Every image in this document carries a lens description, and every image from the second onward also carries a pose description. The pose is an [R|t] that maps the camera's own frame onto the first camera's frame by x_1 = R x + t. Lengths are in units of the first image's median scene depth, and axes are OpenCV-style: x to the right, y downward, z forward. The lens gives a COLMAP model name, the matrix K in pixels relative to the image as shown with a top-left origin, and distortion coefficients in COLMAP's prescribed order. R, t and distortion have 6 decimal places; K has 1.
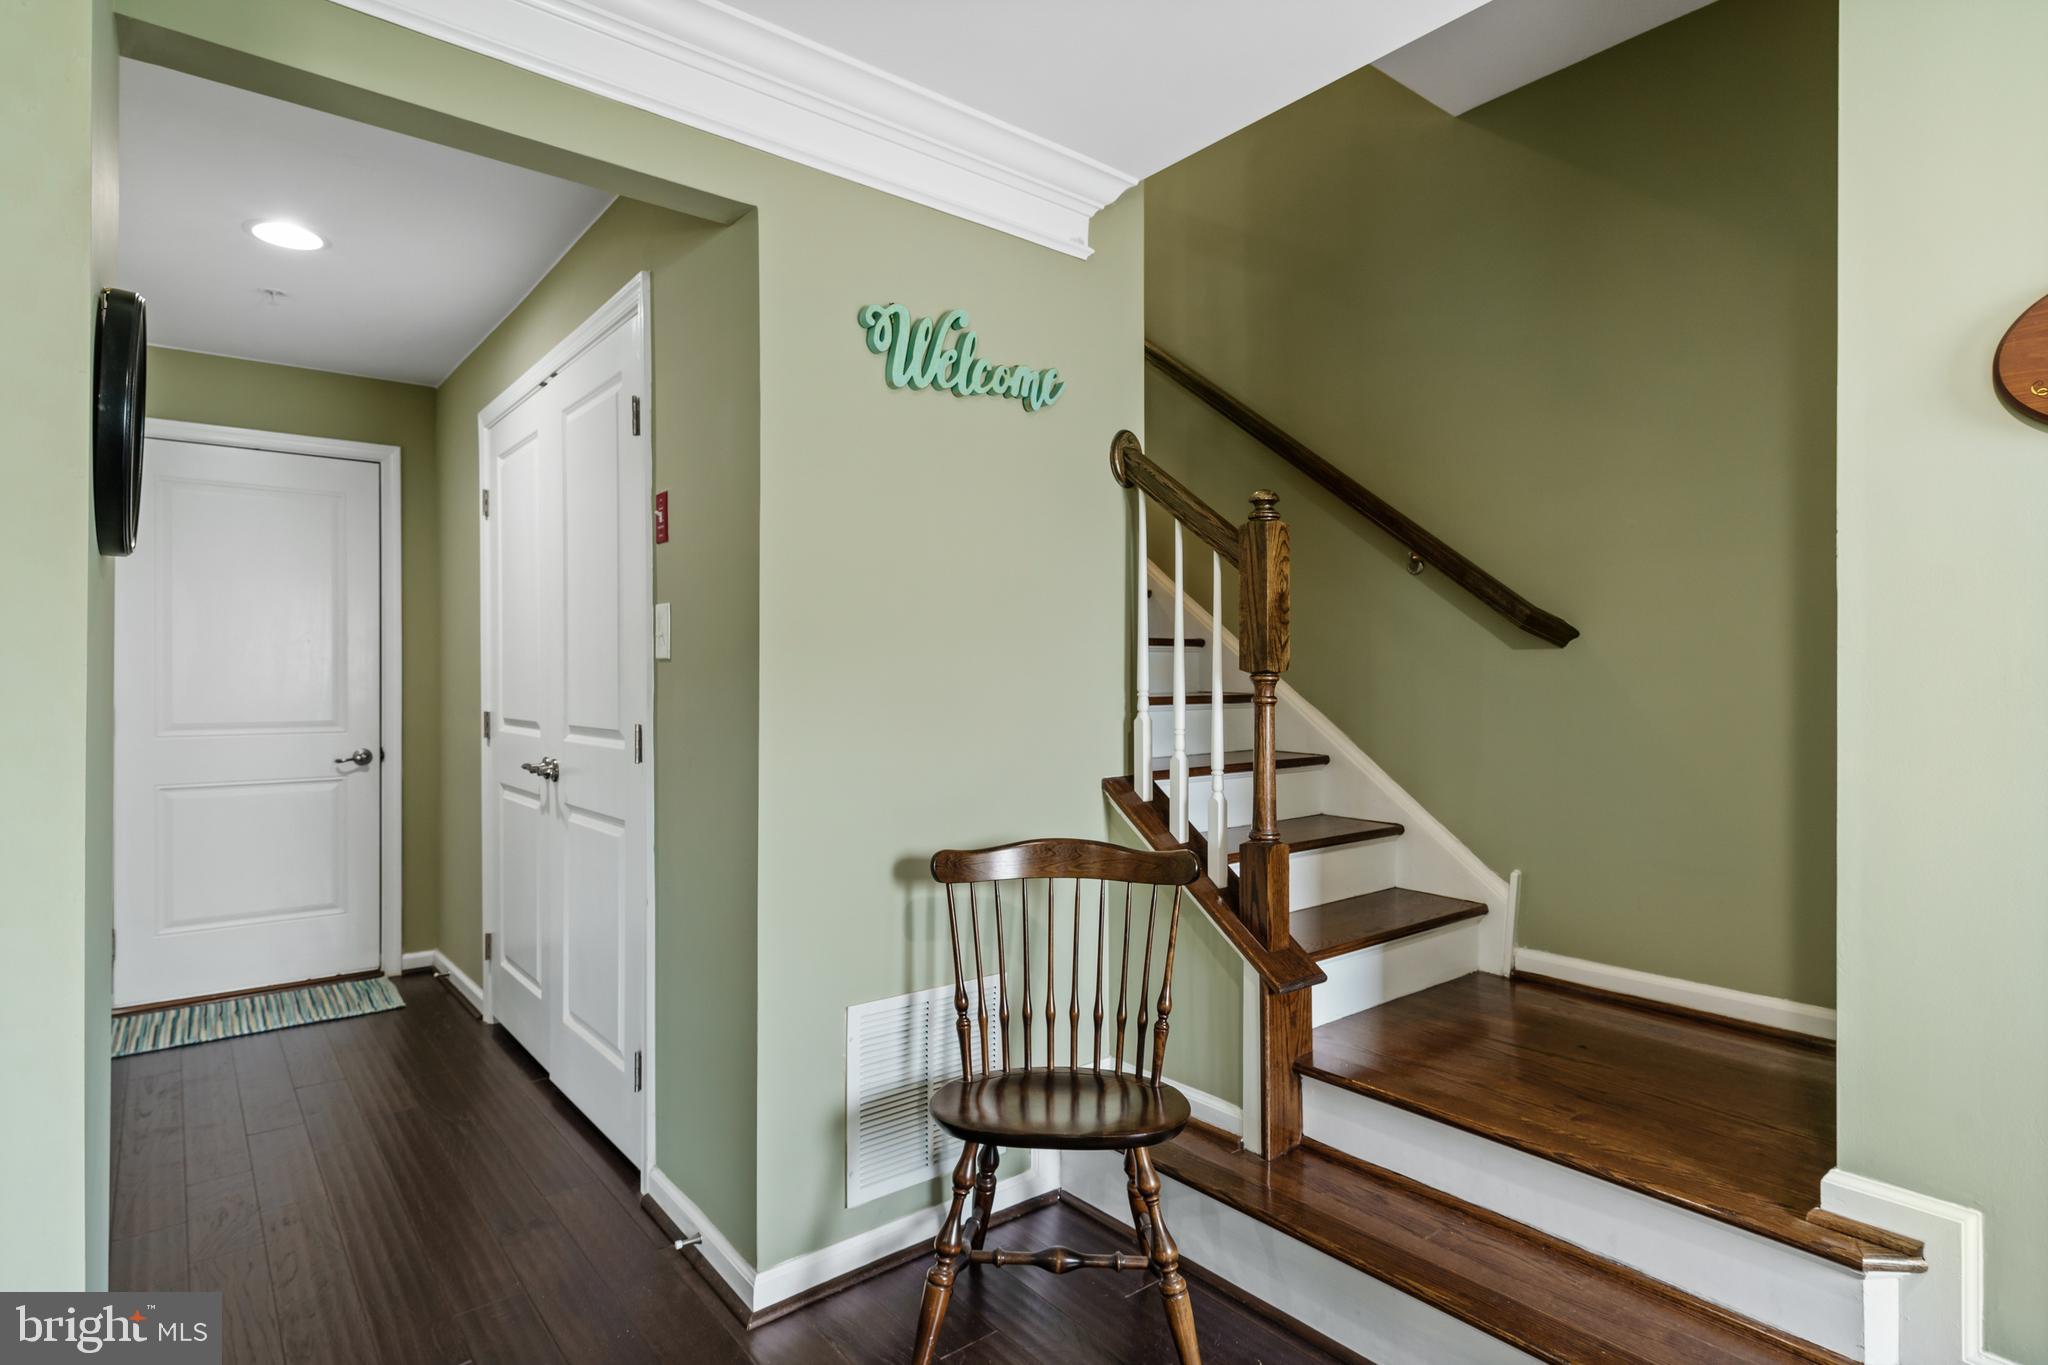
lens RADIAL K [[1061.2, 0, 1023.2], [0, 1061.2, 676.4], [0, 0, 1]] dist [0.001710, 0.000375]
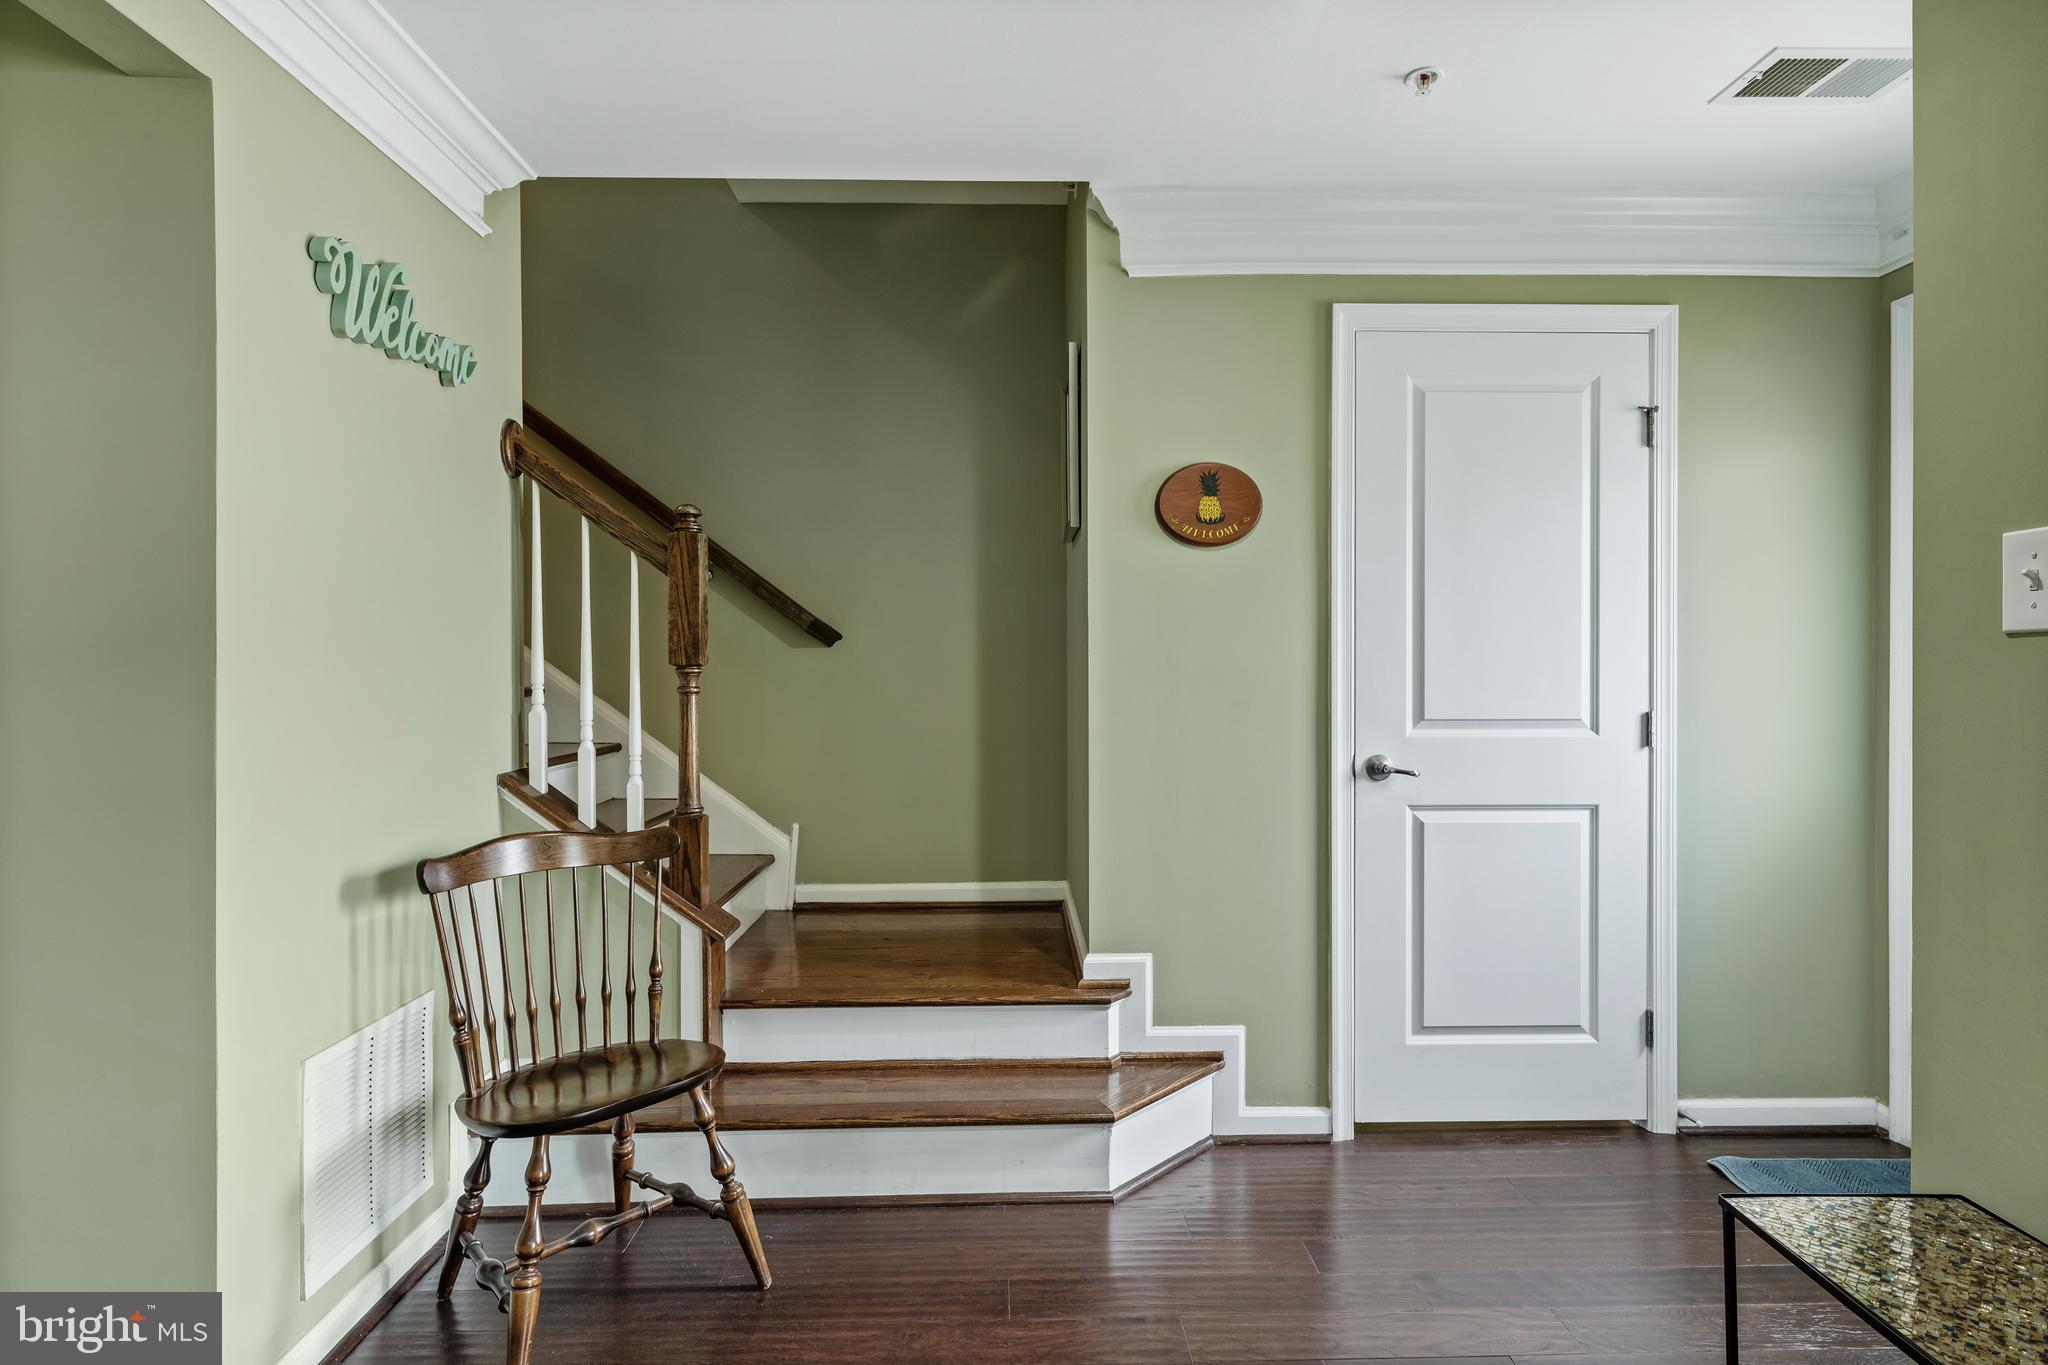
lens RADIAL K [[1061.2, 0, 1023.2], [0, 1061.2, 676.4], [0, 0, 1]] dist [0.001710, 0.000375]
pose [[0.605973, -0.007877, 0.795446, -0.463622], [0.004936, 0.999969, 0.006142, 0.002471], [-0.795470, 0.000205, 0.605994, 0.031374]]
